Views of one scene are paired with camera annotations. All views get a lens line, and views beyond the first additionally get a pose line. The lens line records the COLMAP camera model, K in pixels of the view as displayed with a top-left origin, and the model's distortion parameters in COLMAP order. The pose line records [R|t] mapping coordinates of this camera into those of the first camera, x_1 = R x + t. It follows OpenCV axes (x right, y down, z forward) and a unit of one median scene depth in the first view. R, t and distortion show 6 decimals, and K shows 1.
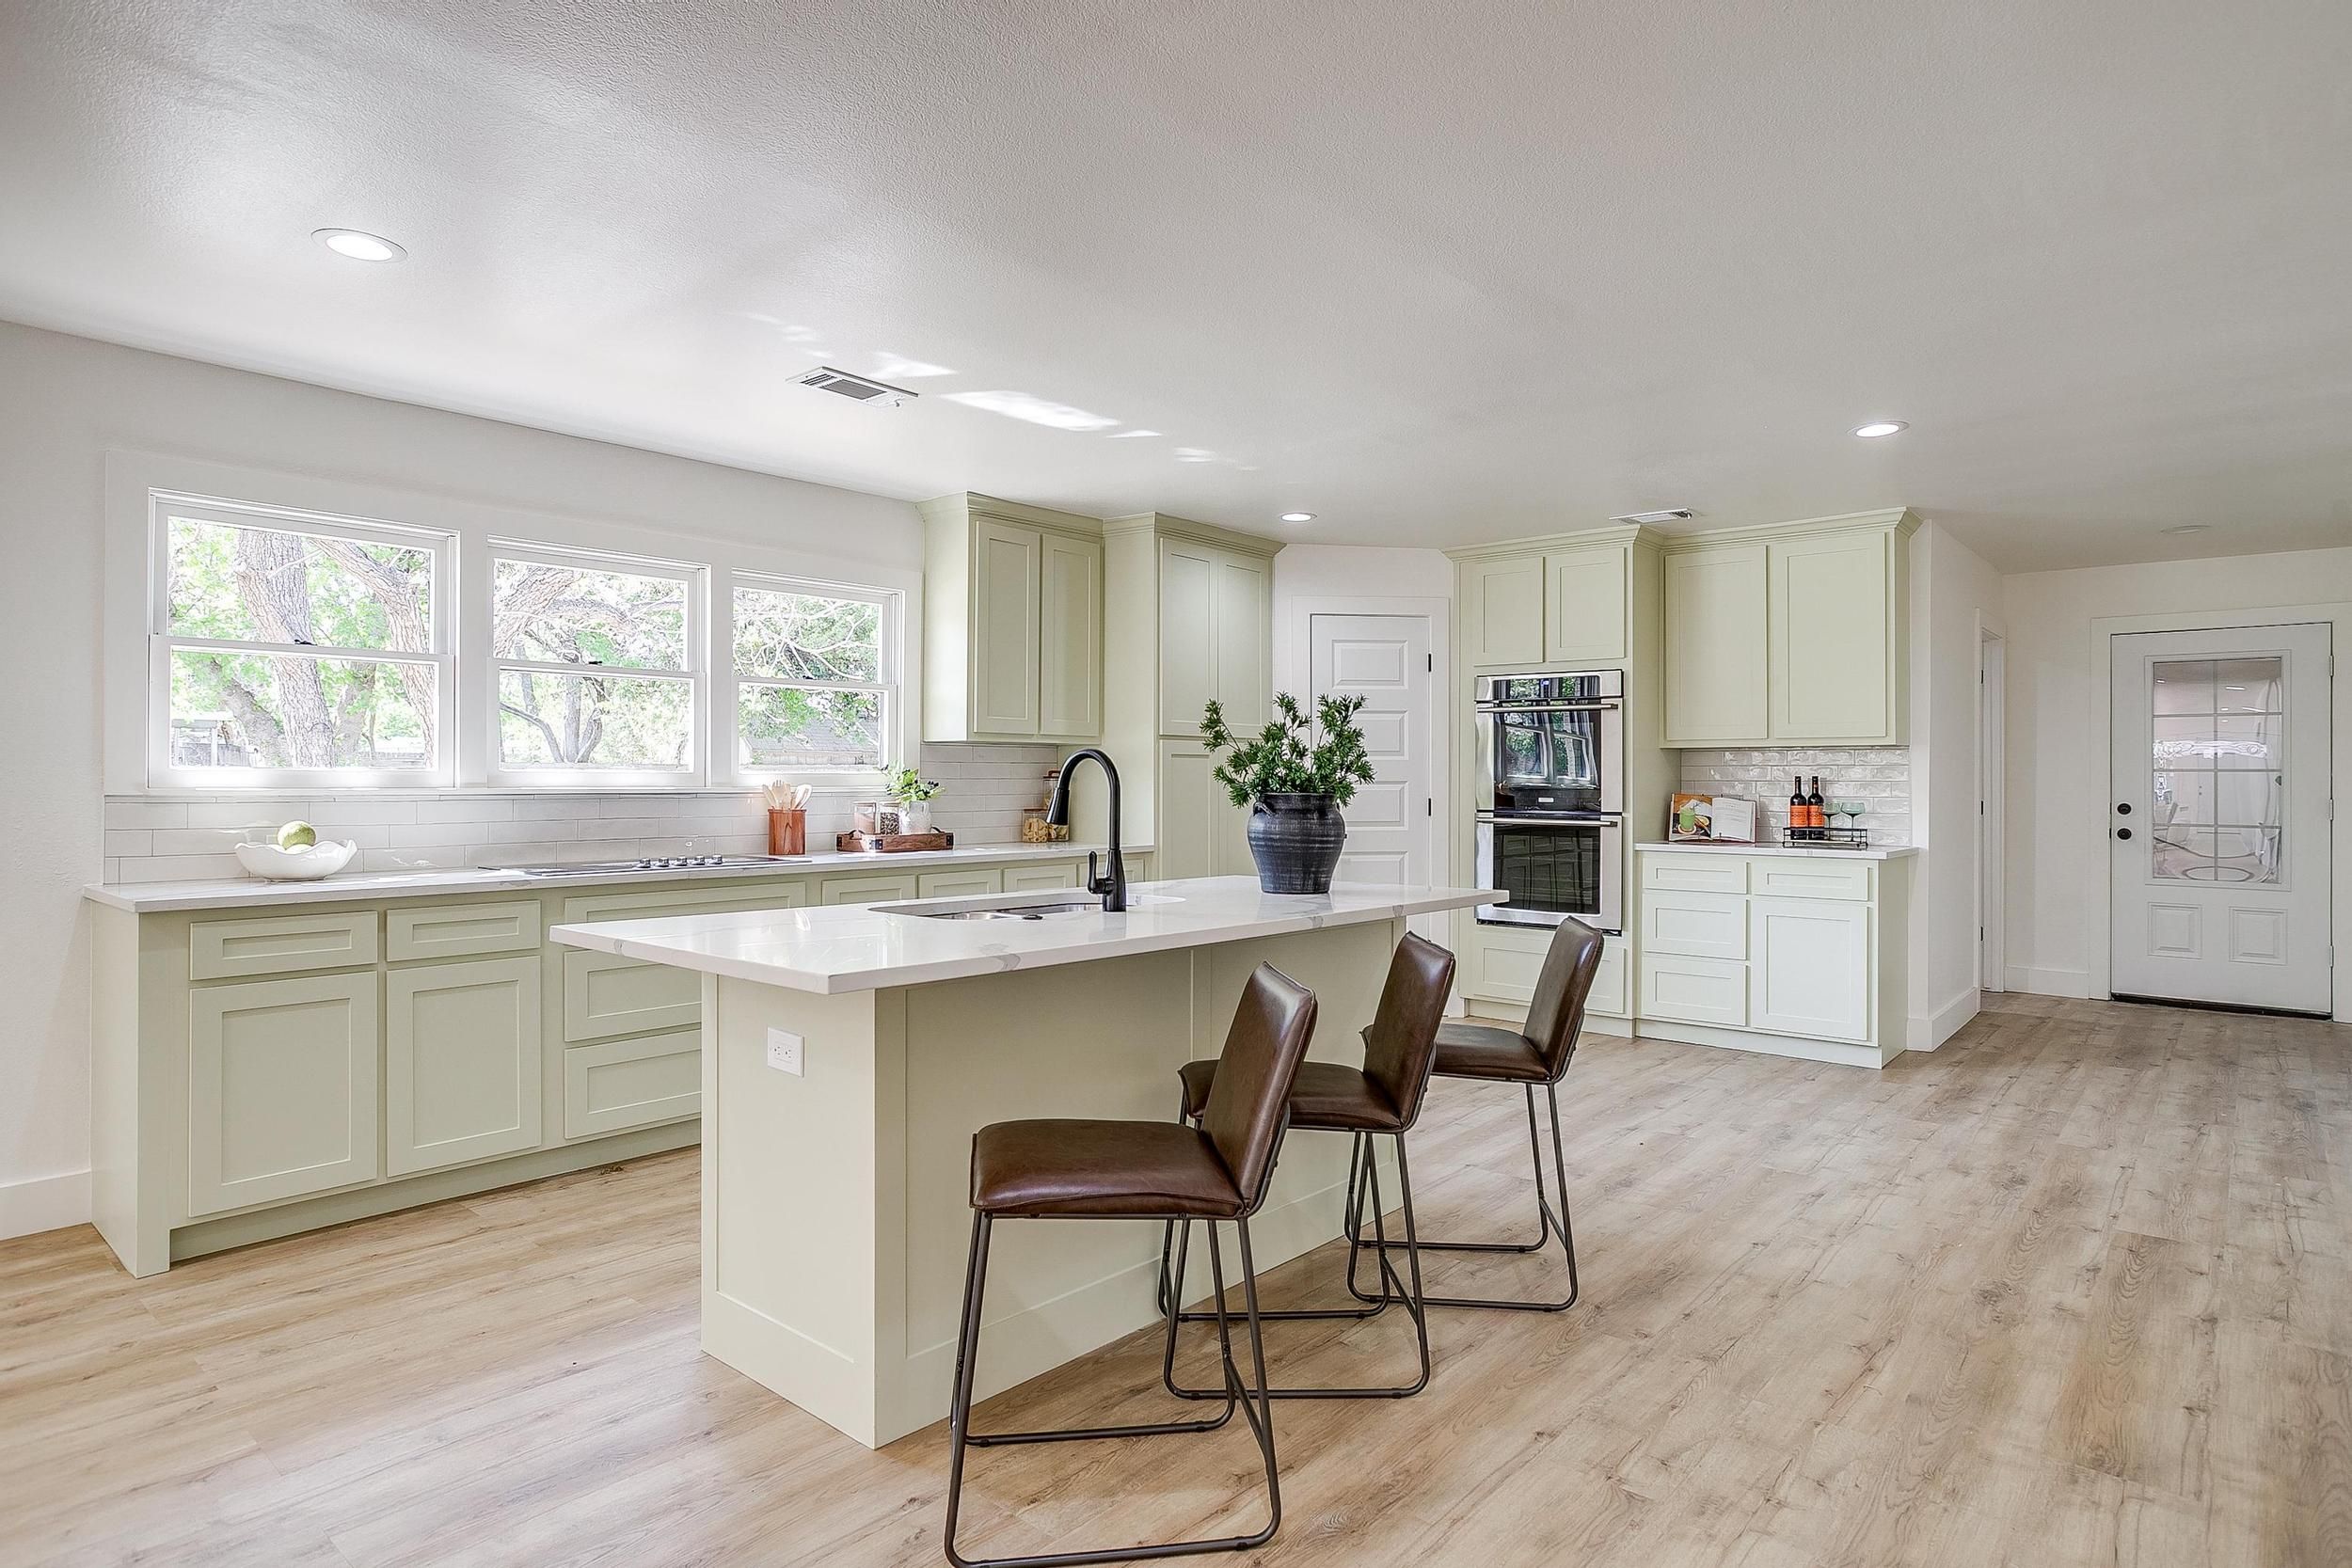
lens RADIAL K [[1265.0, 0, 1183.8], [0, 1265.0, 792.7], [0, 0, 1]] dist [-0.033627, 0.013379]
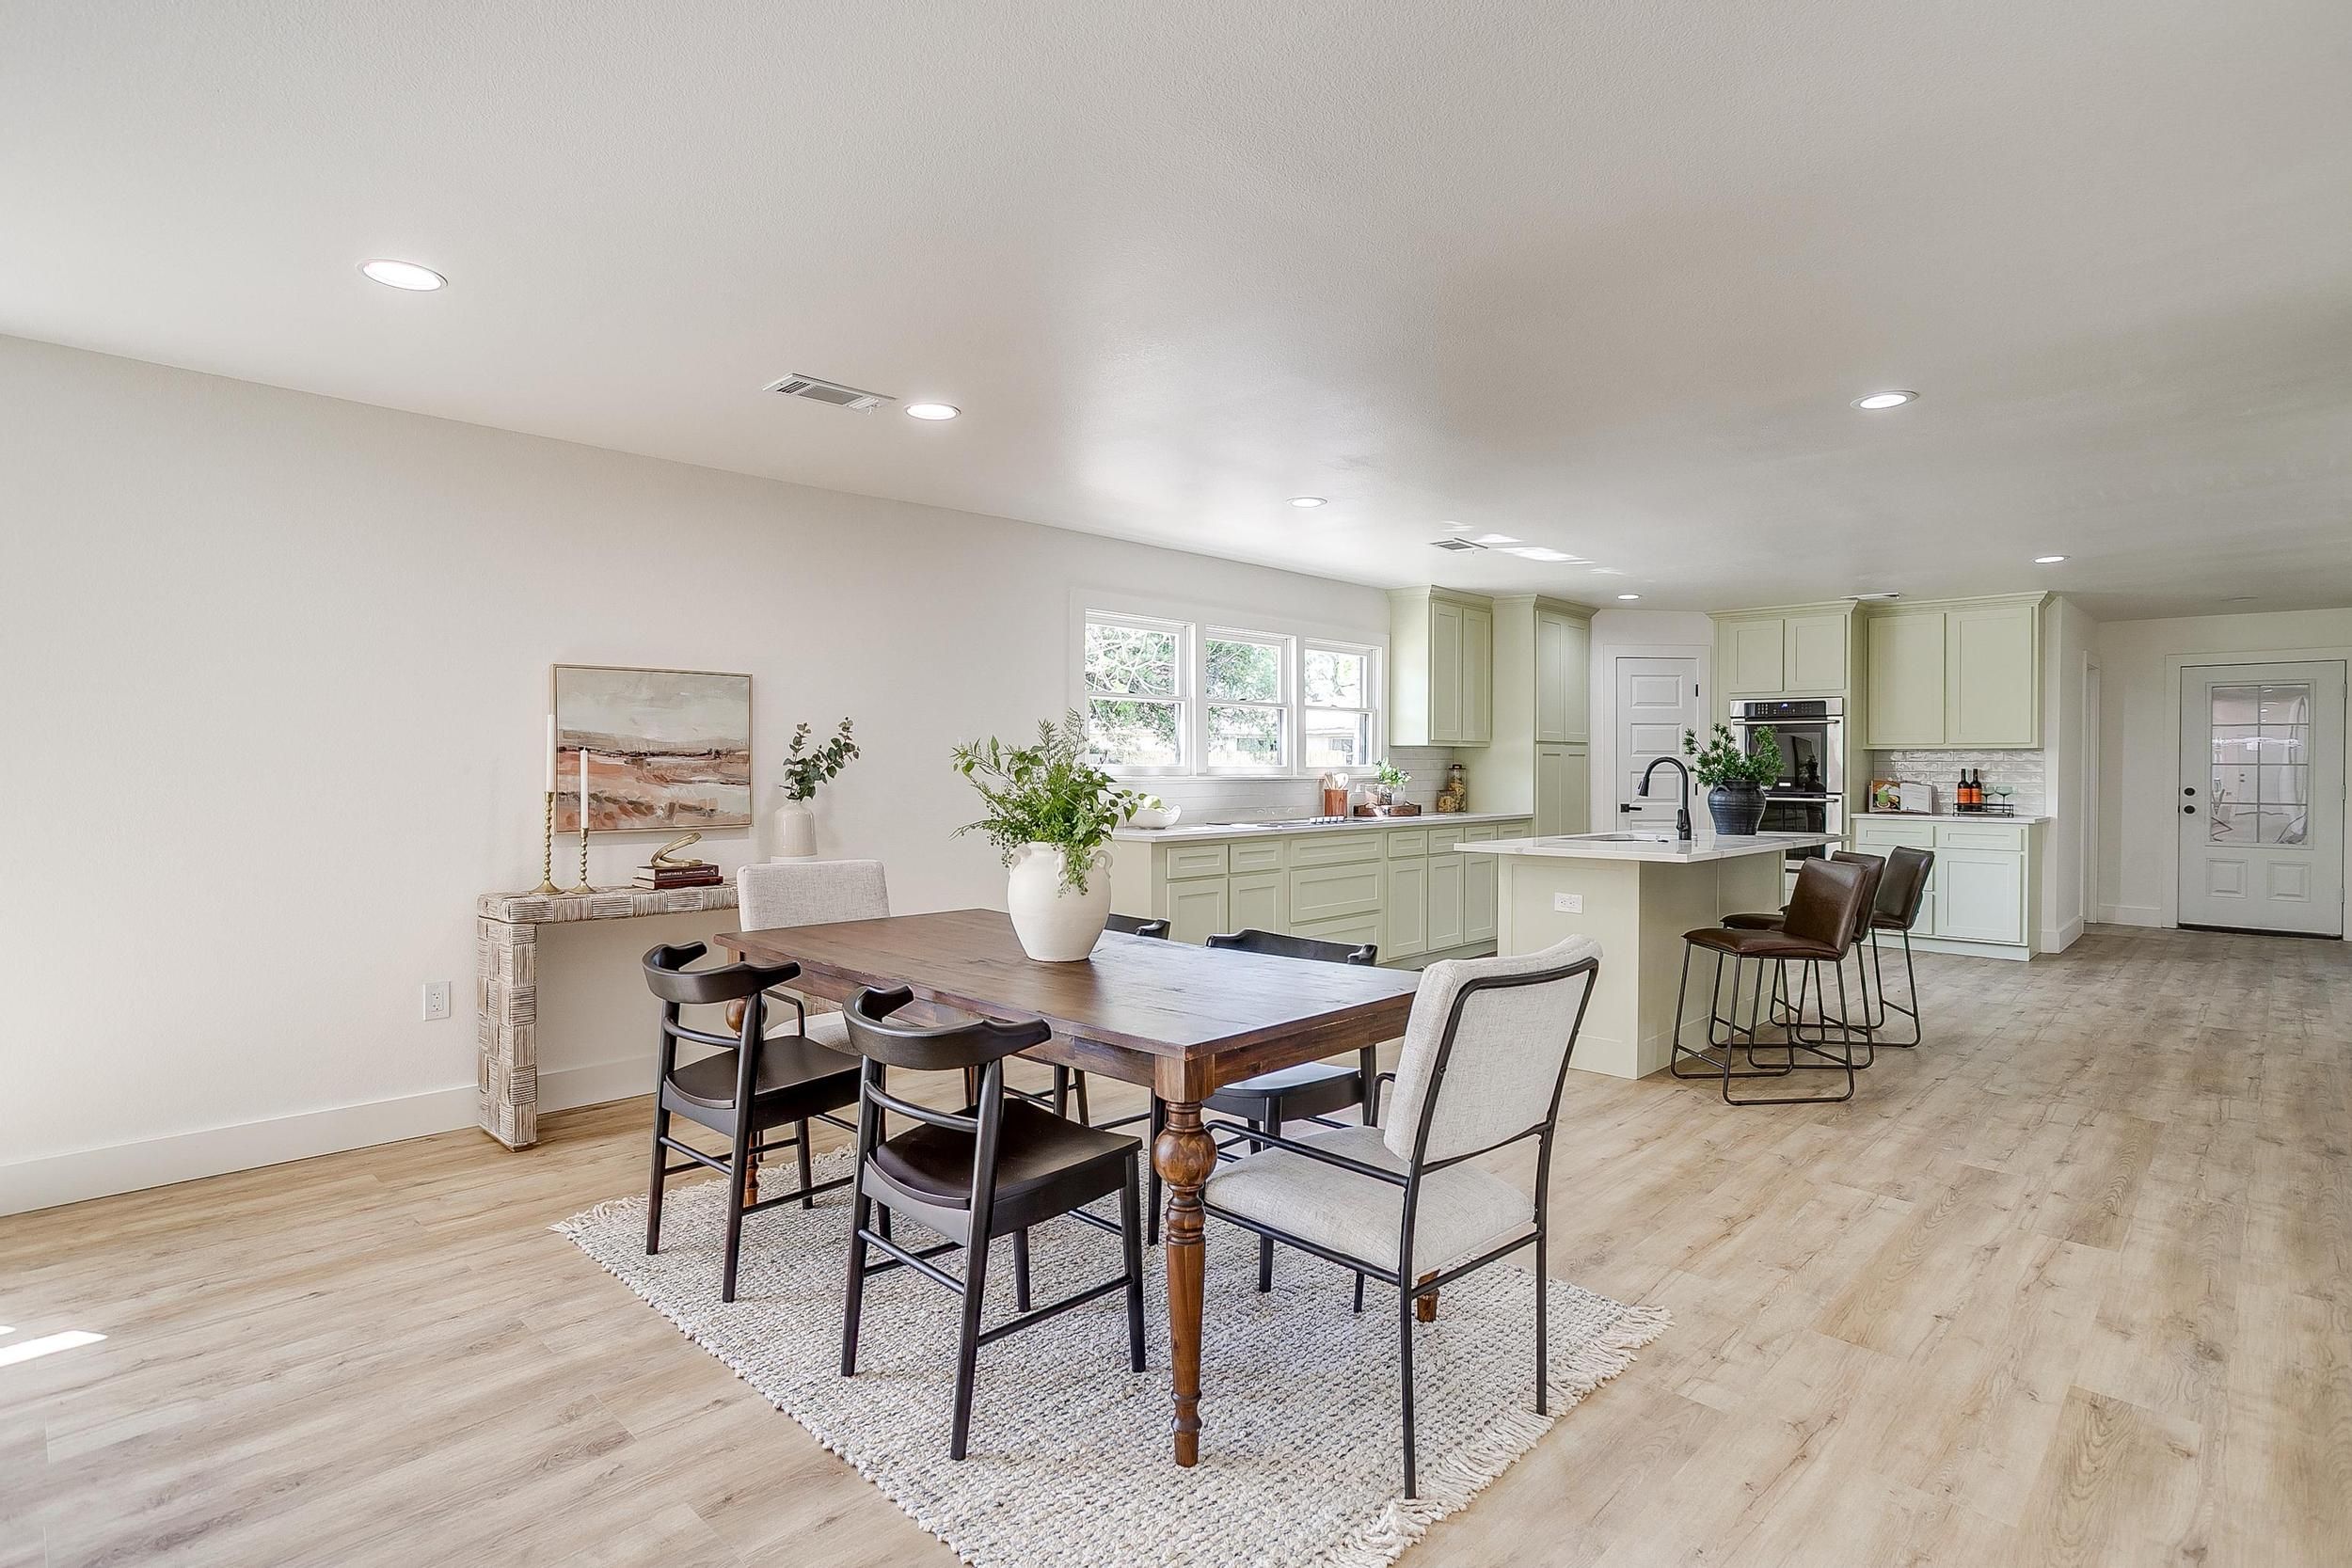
lens RADIAL K [[1179.1, 0, 1183.7], [0, 1179.1, 791.5], [0, 0, 1]] dist [-0.025875, 0.008750]
pose [[0.998769, 0.001895, -0.049566, -0.387221], [-0.001340, 0.999936, 0.011230, -0.000573], [0.049584, -0.011150, 0.998708, -0.450648]]
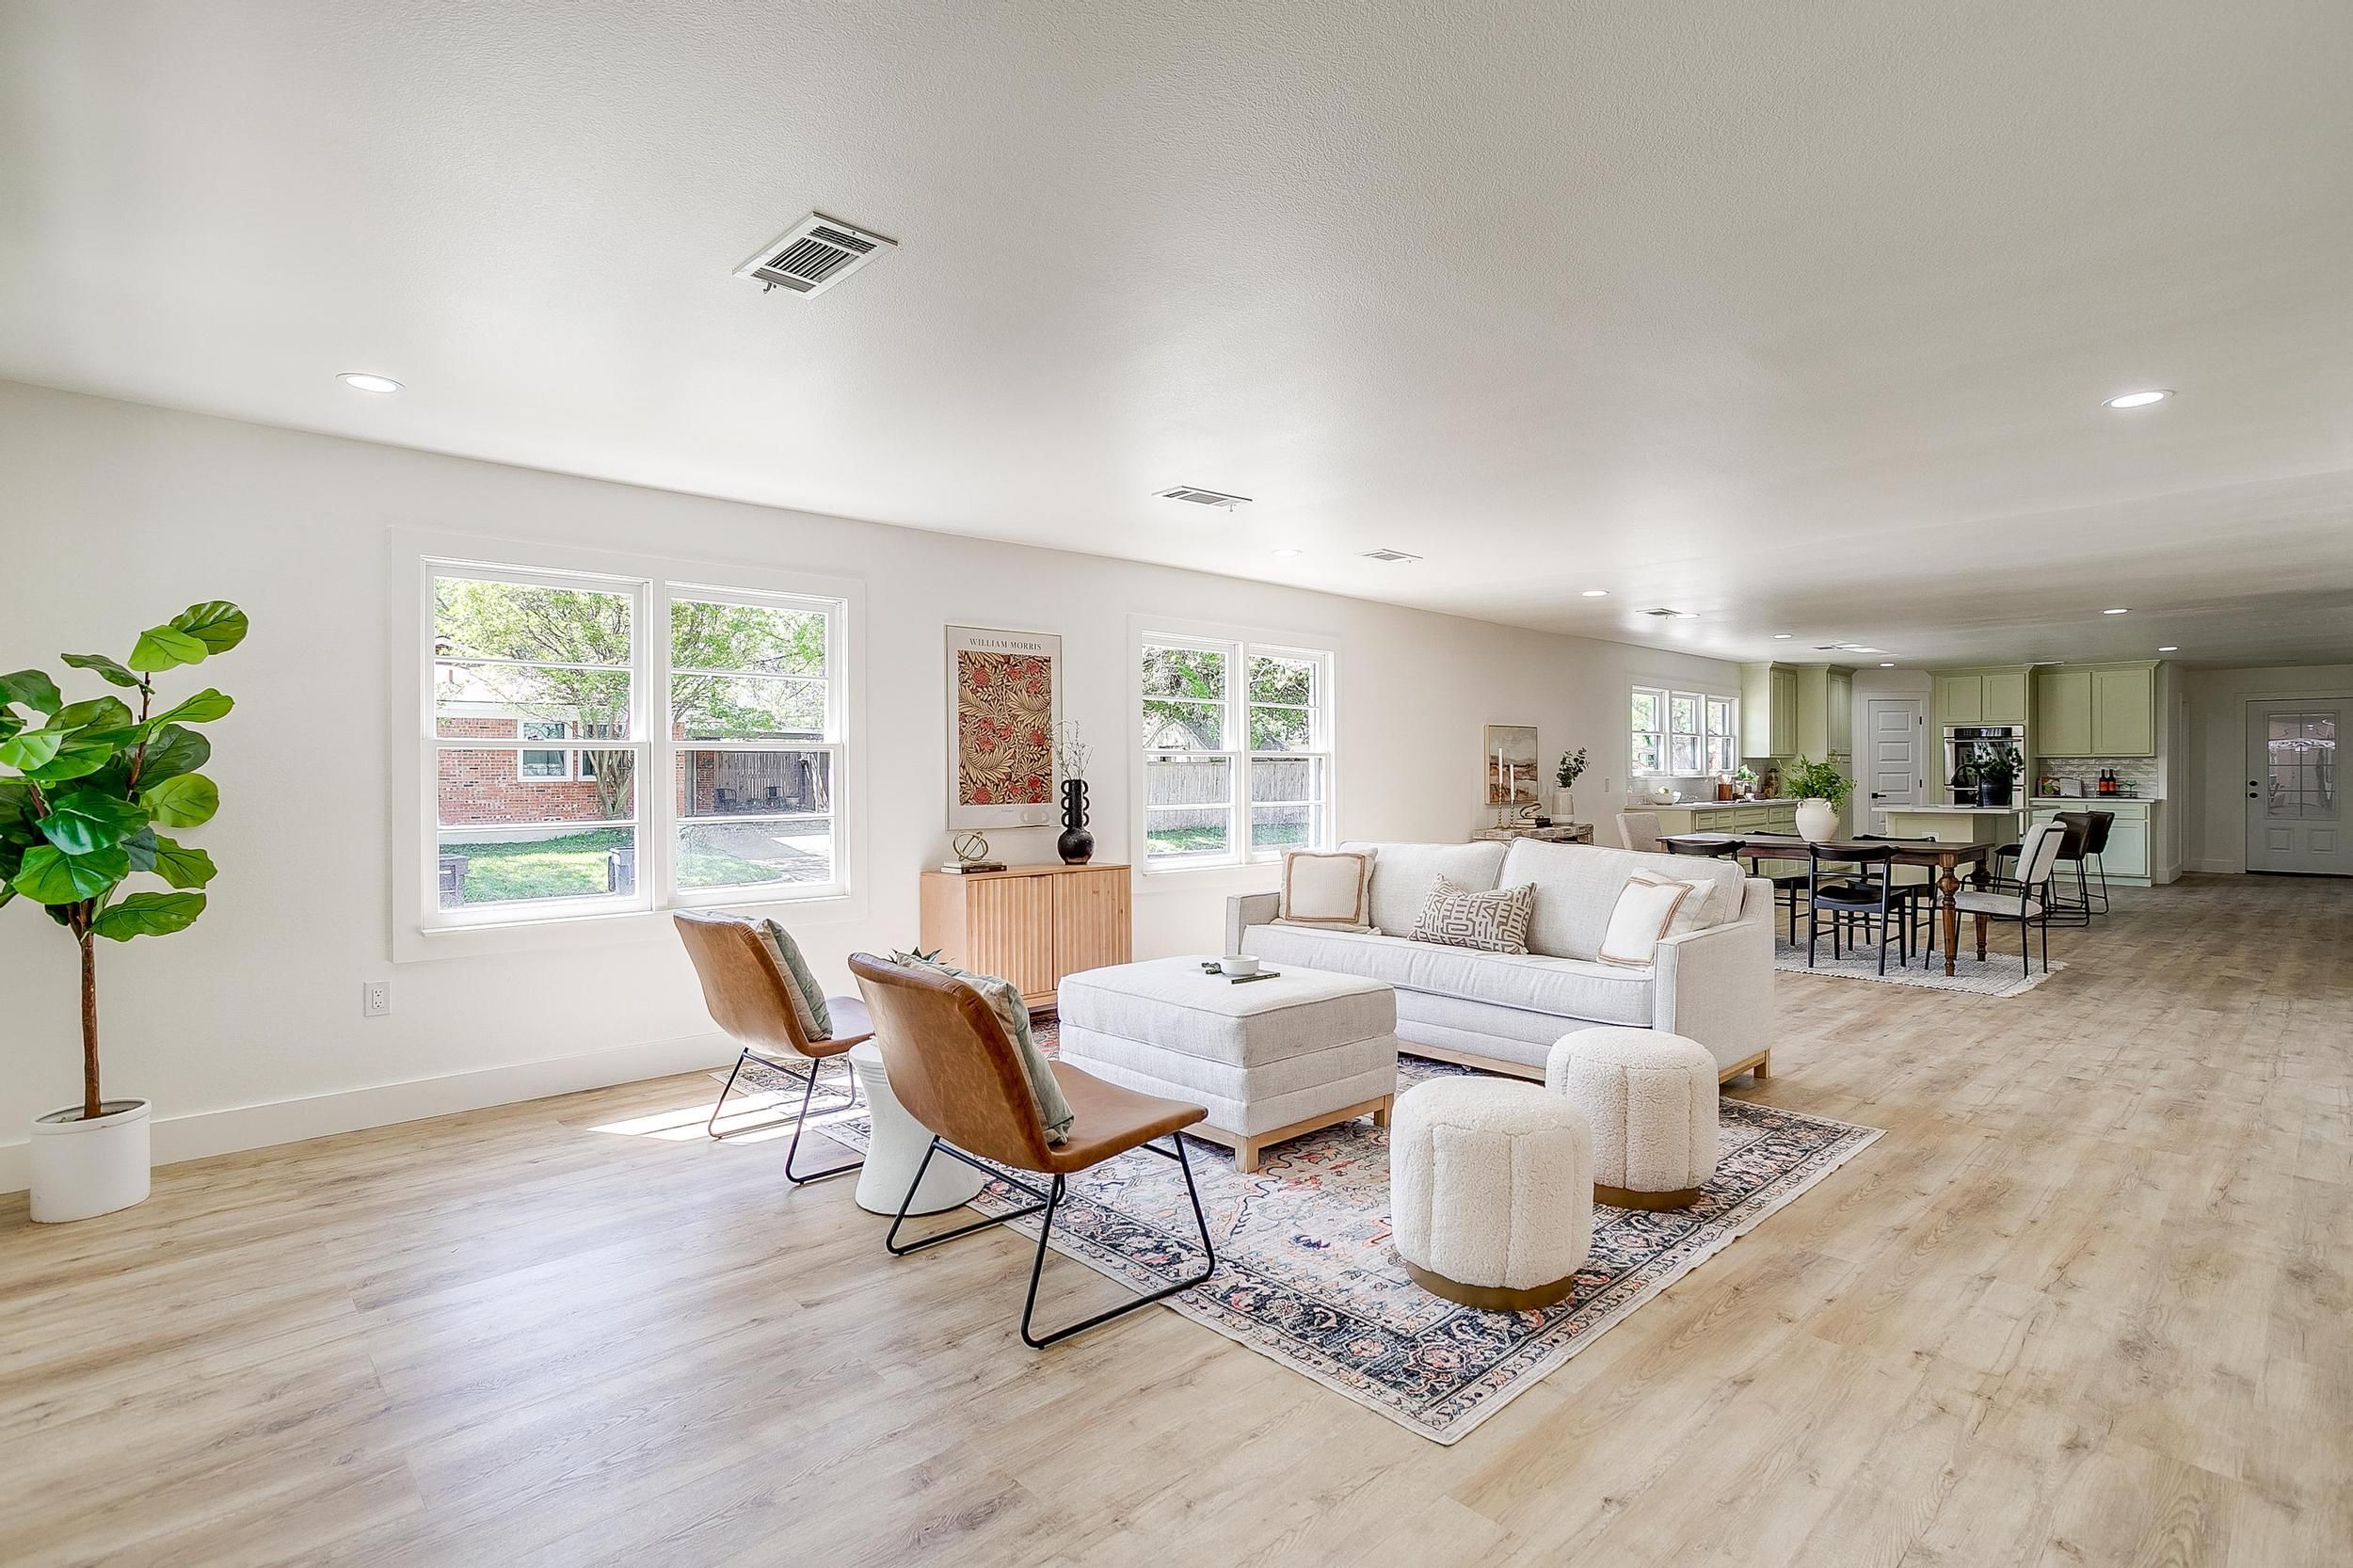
lens RADIAL K [[1141.5, 0, 1164.2], [0, 1141.5, 770.3], [0, 0, 1]] dist [-0.041281, 0.019189]
pose [[0.994079, -0.004809, -0.108557, -1.116746], [0.003632, 0.999932, -0.011043, 0.005692], [0.108603, 0.010583, 0.994029, -1.382191]]
